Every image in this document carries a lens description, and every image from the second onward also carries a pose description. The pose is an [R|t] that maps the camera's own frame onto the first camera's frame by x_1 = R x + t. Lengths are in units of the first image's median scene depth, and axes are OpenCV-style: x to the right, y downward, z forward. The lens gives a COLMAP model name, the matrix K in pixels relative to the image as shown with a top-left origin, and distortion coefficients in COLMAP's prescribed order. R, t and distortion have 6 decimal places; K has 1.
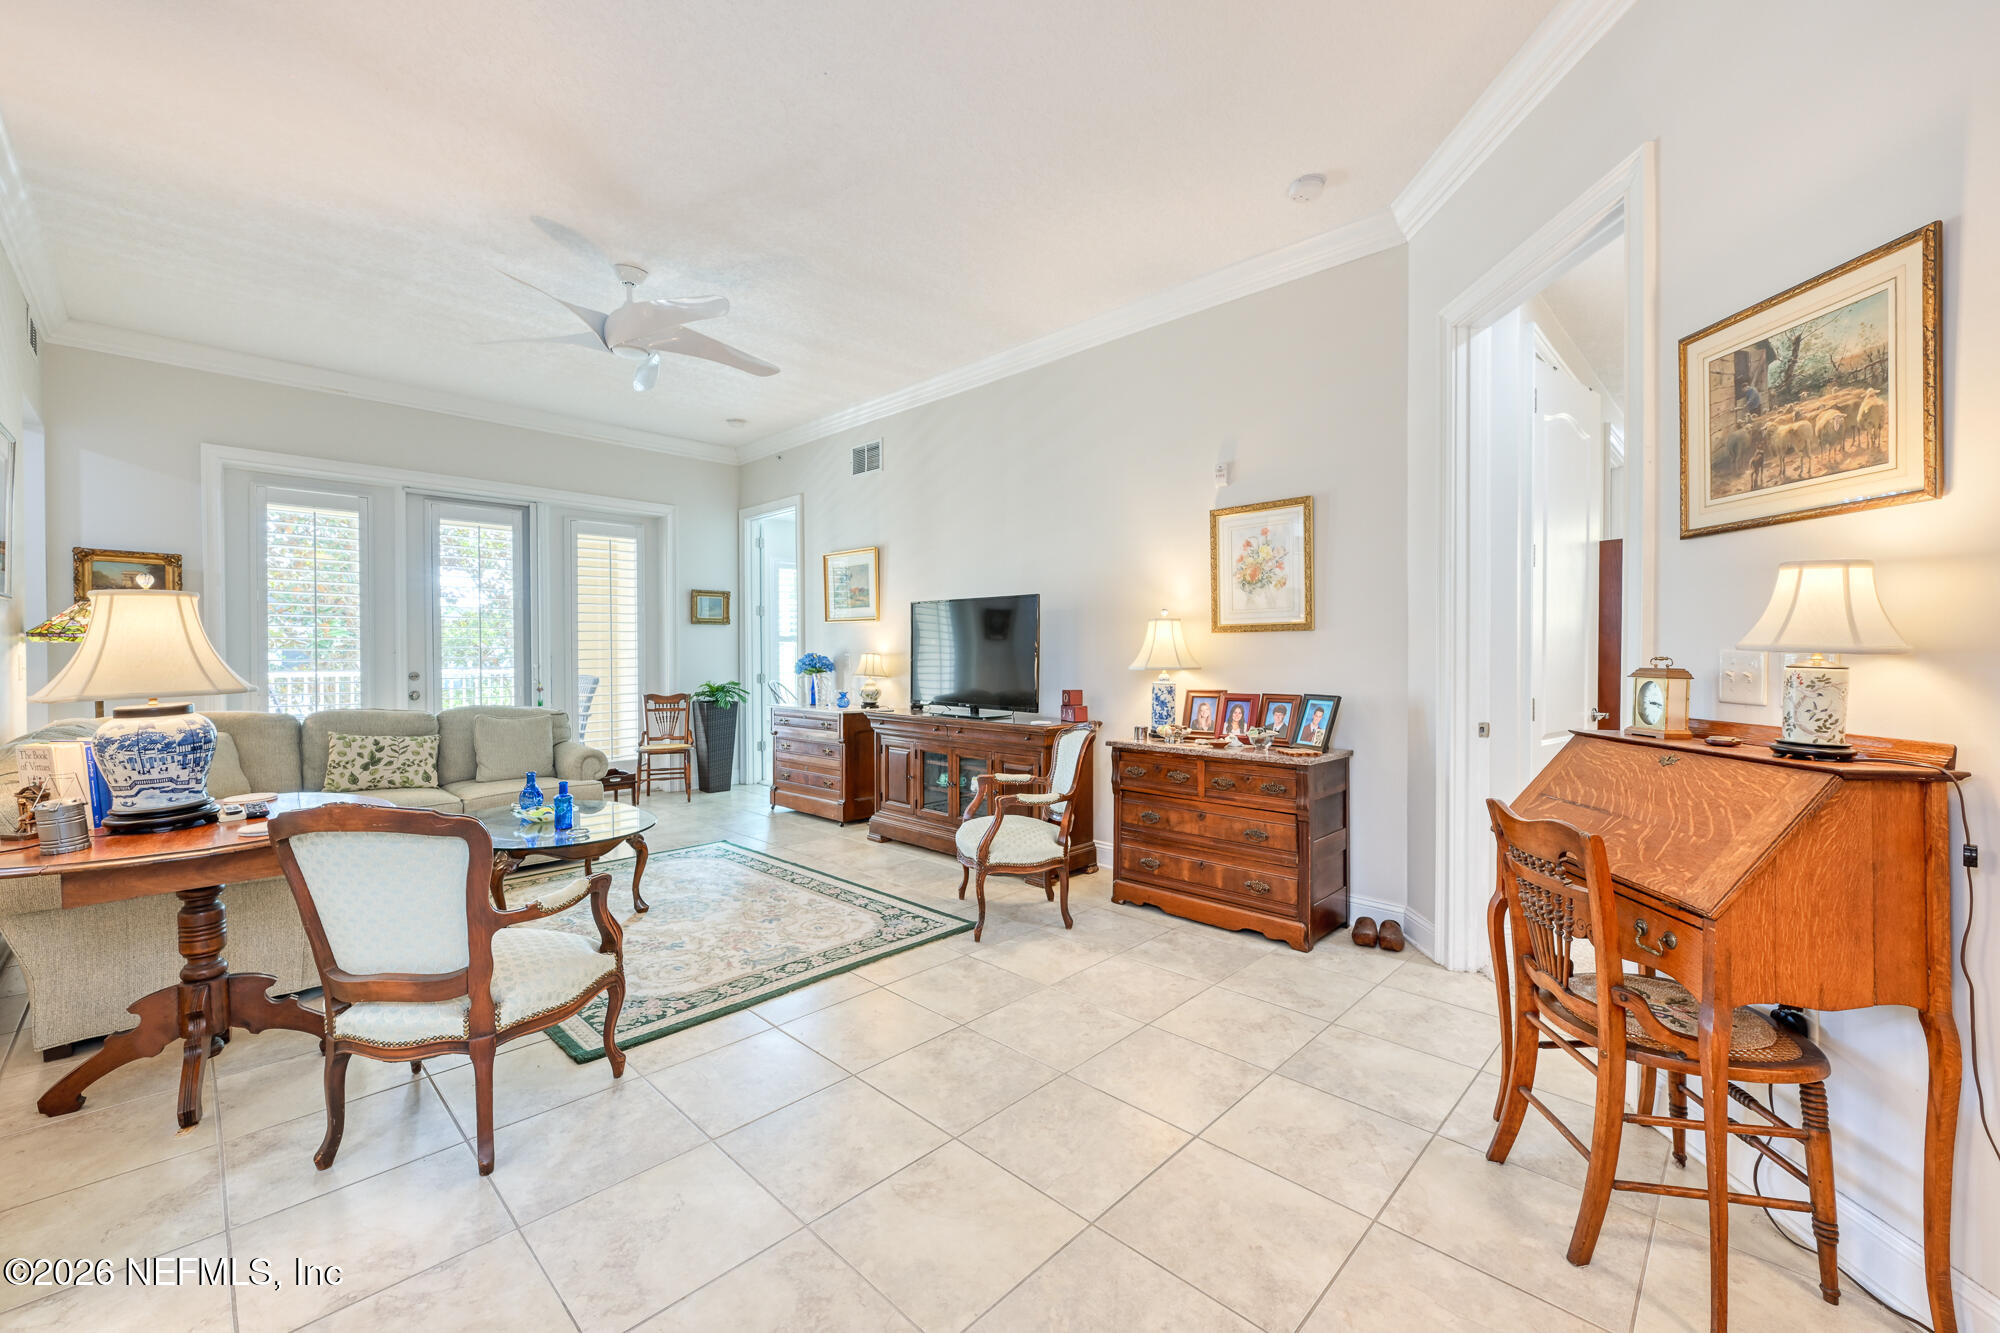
lens RADIAL K [[794.0, 0, 996.8], [0, 794.0, 664.9], [0, 0, 1]] dist [-0.001580, -0.000360]
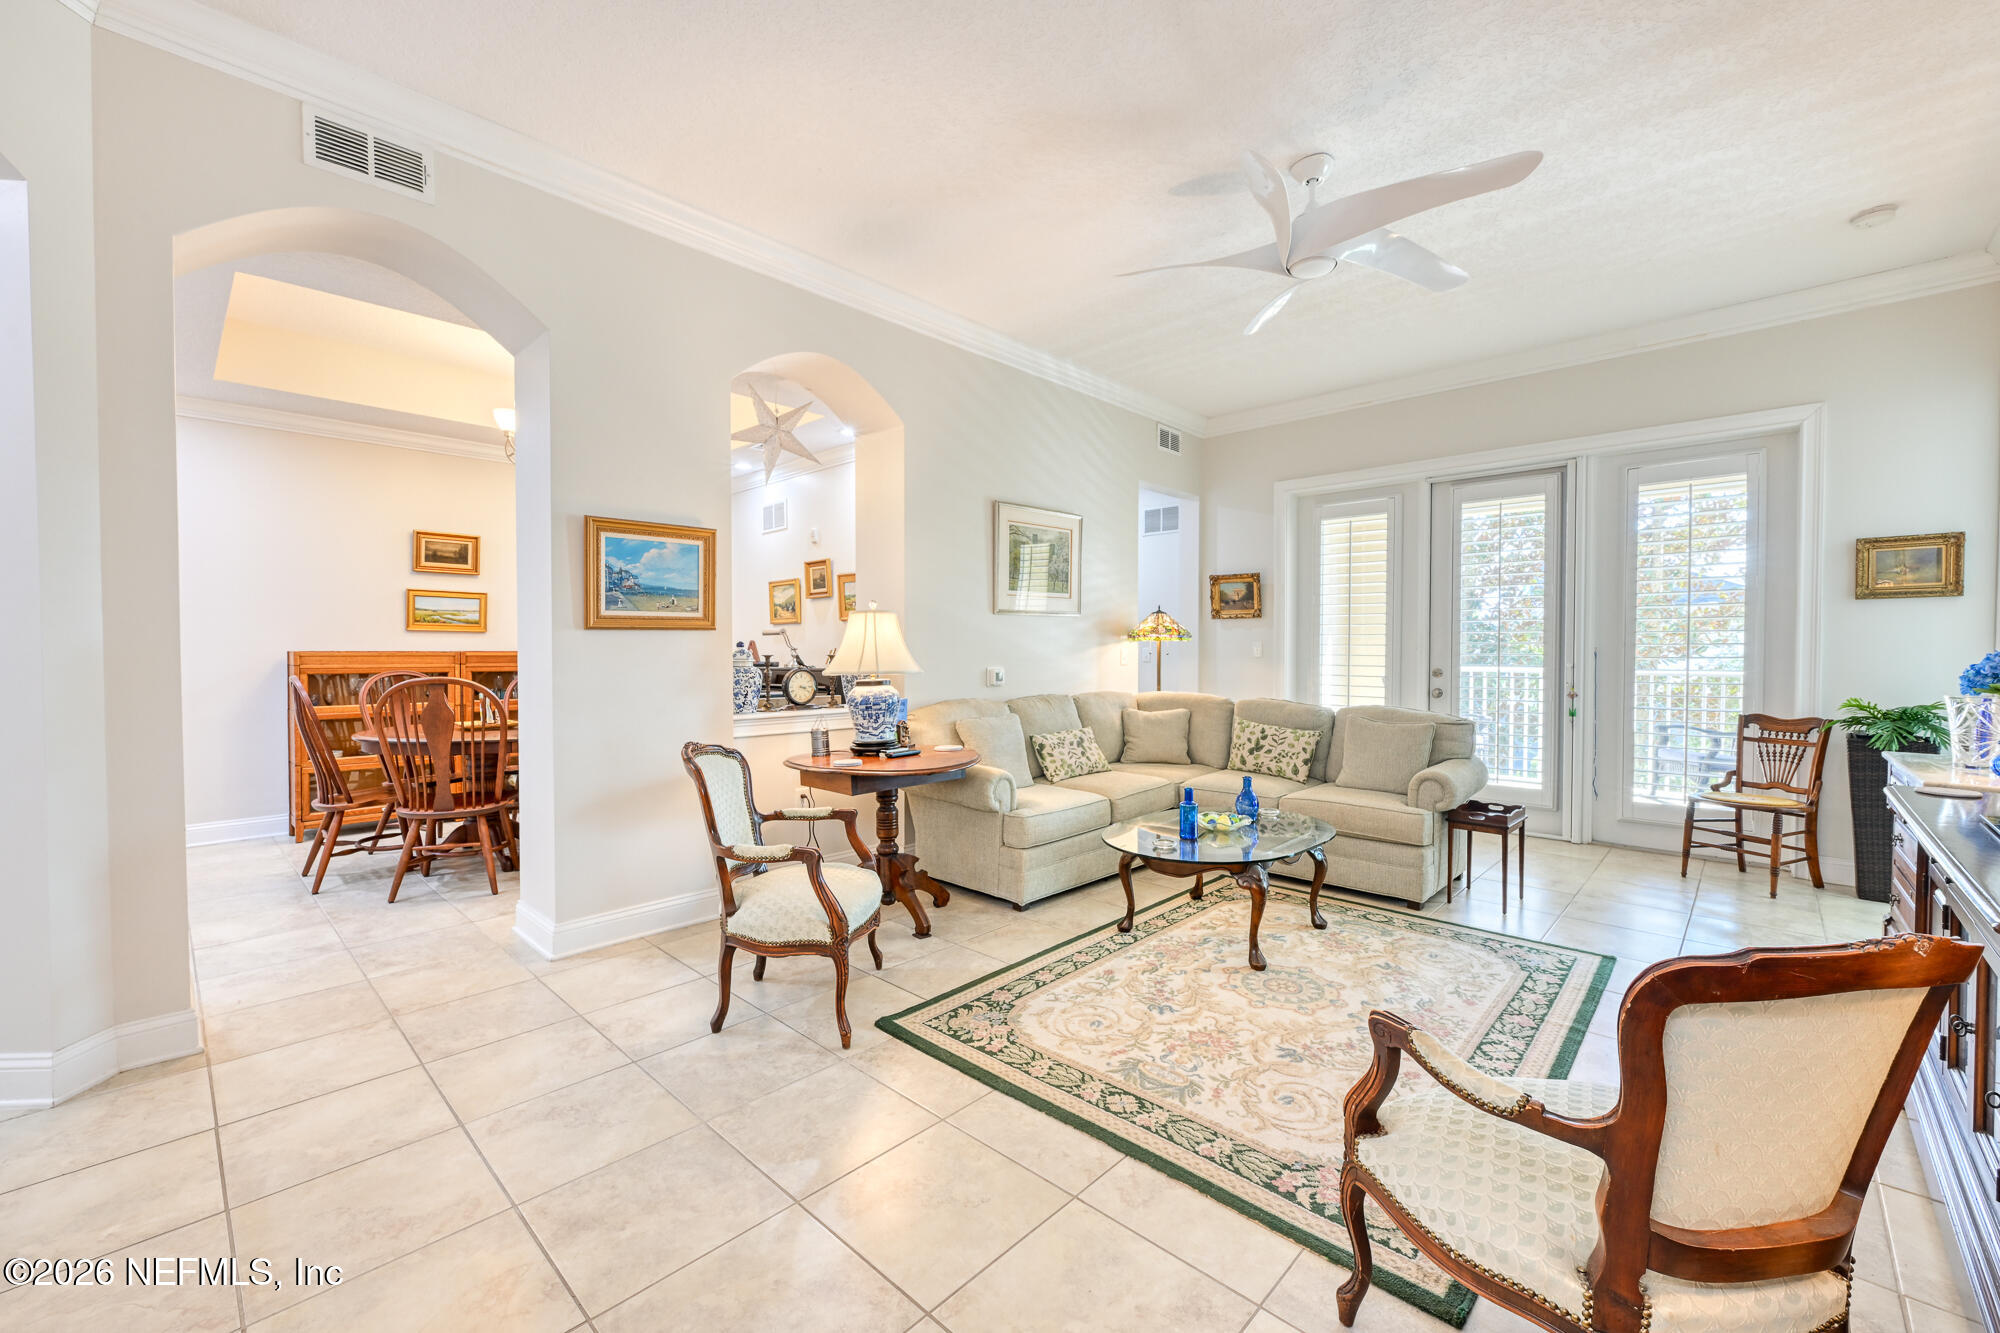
lens RADIAL K [[794.0, 0, 995.3], [0, 794.0, 668.8], [0, 0, 1]] dist [-0.001580, -0.000360]
pose [[0.018625, 0.026310, -0.999480, 0.299462], [-0.016330, 0.999528, 0.026007, -0.009687], [0.999693, 0.015837, 0.019046, 0.611660]]
